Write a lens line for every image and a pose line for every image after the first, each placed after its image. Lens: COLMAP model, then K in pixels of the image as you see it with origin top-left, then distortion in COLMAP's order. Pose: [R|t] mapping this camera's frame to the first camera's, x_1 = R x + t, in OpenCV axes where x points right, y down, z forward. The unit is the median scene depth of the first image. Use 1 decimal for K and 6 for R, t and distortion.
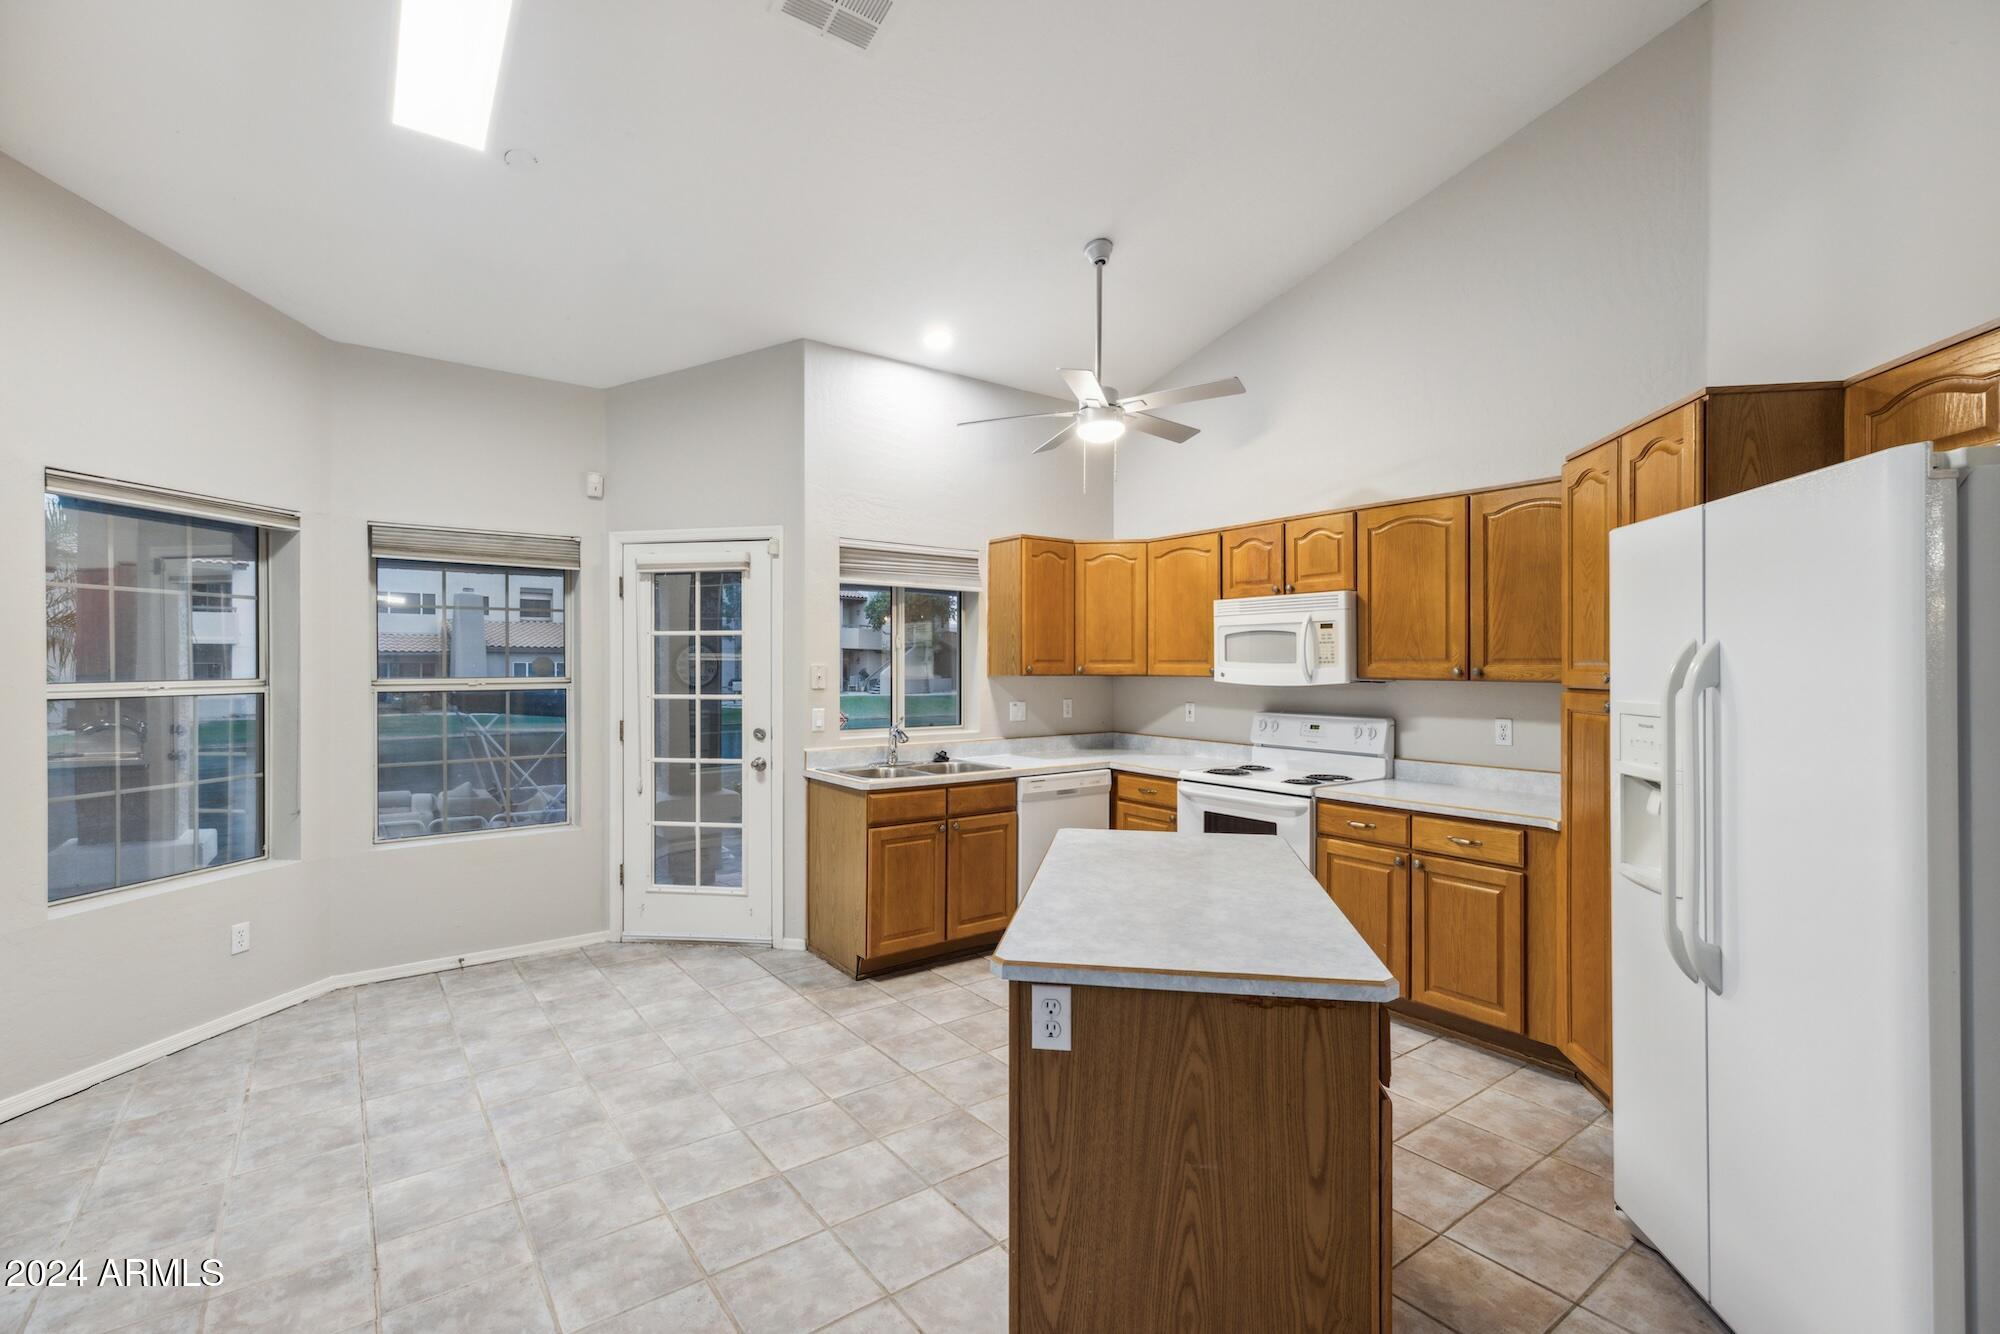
lens RADIAL K [[905.8, 0, 1005.8], [0, 905.8, 665.1], [0, 0, 1]] dist [0.003251, 0.000053]
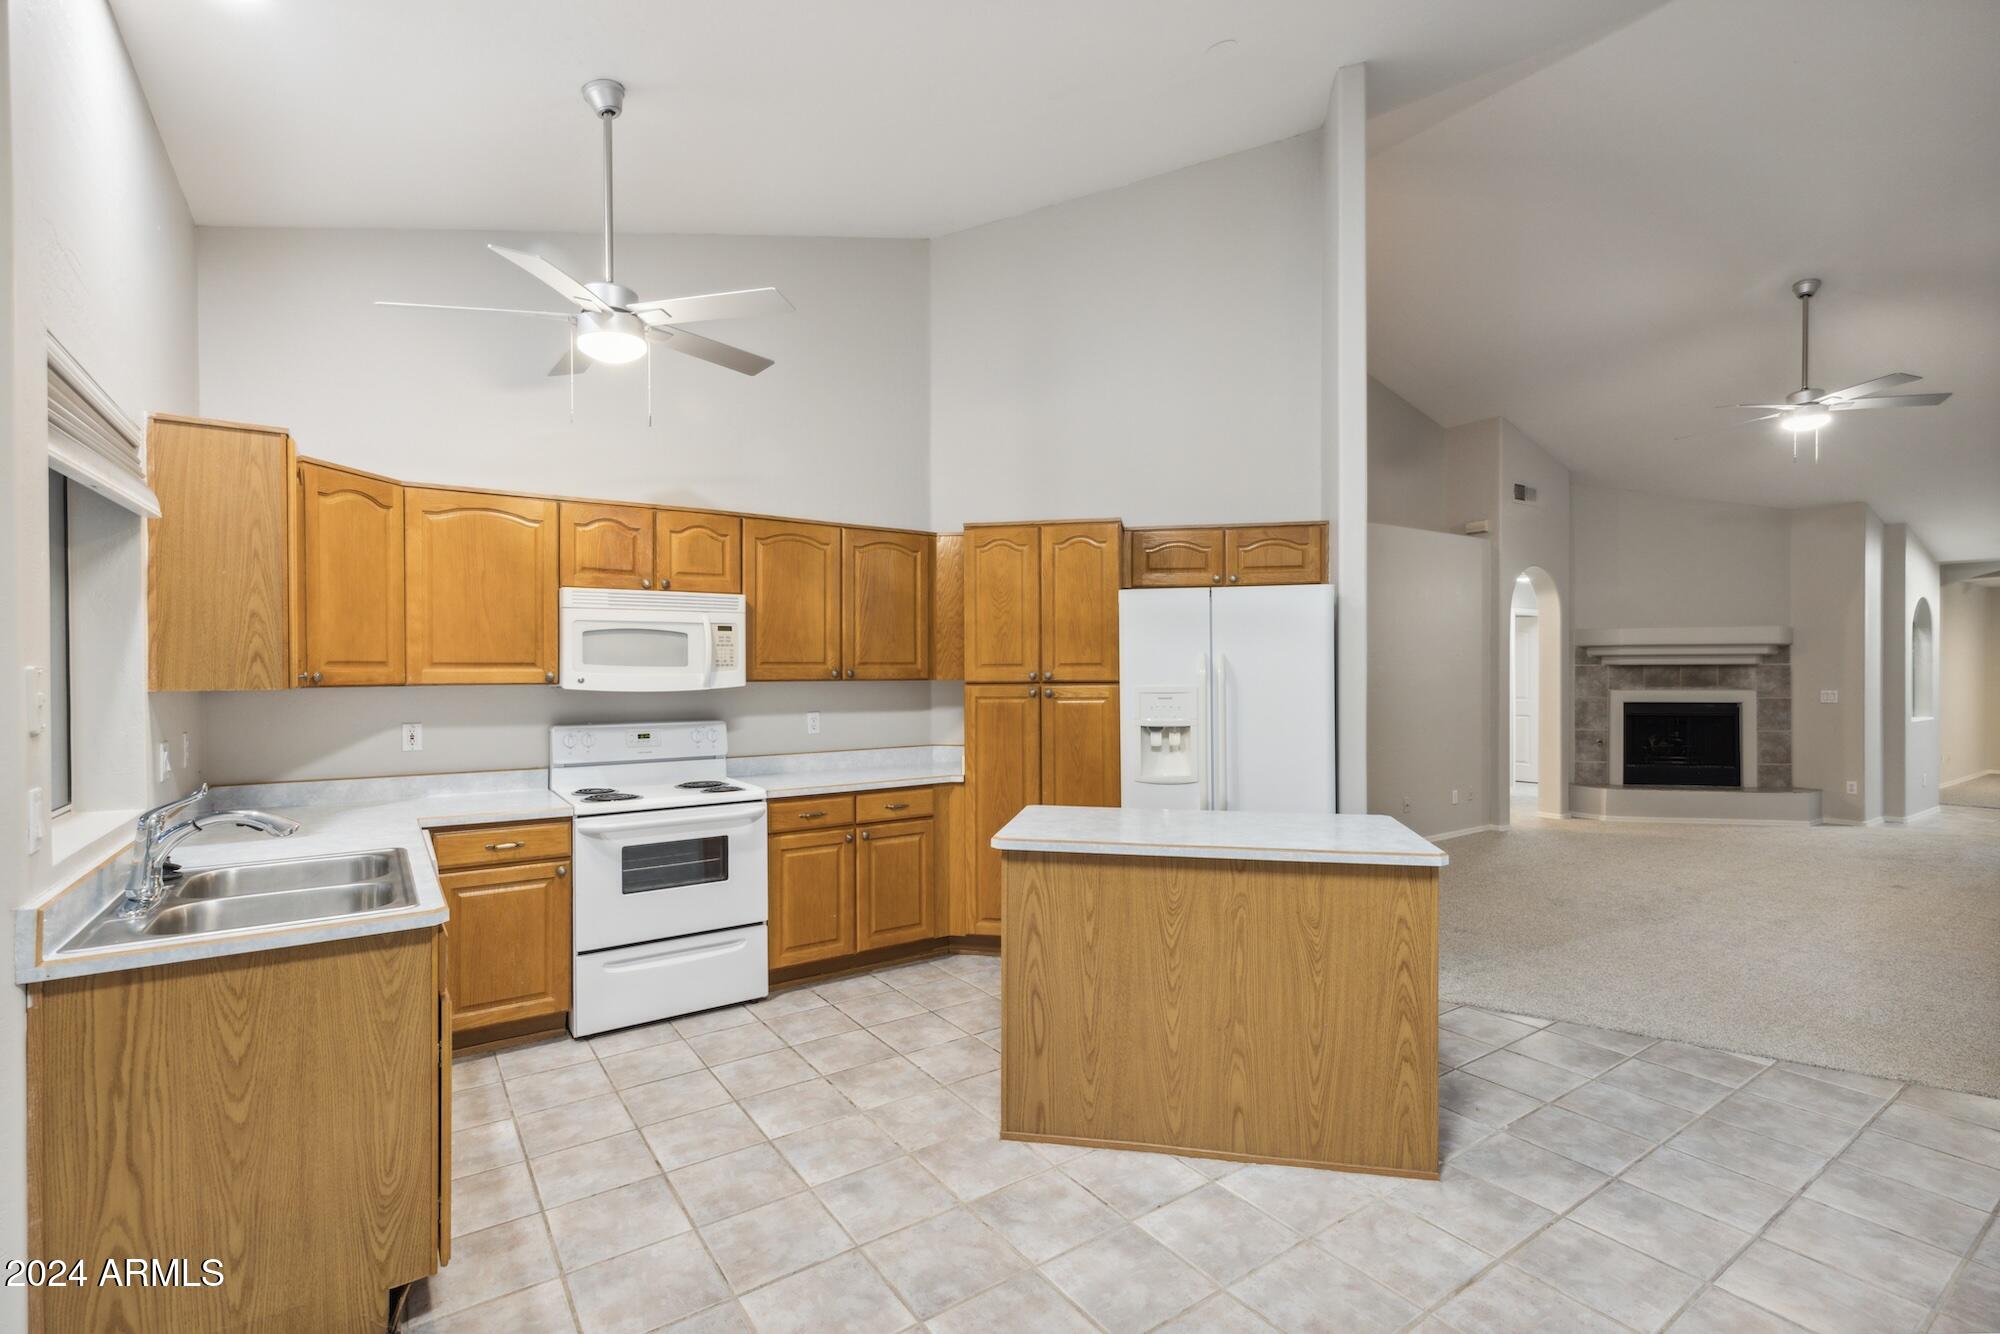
lens RADIAL K [[905.8, 0, 998.2], [0, 905.8, 670.5], [0, 0, 1]] dist [0.003251, 0.000053]
pose [[0.030441, -0.002017, 0.999535, -0.609356], [0.005016, 0.999986, 0.001865, 0.002046], [-0.999524, 0.004957, 0.030450, 0.659153]]
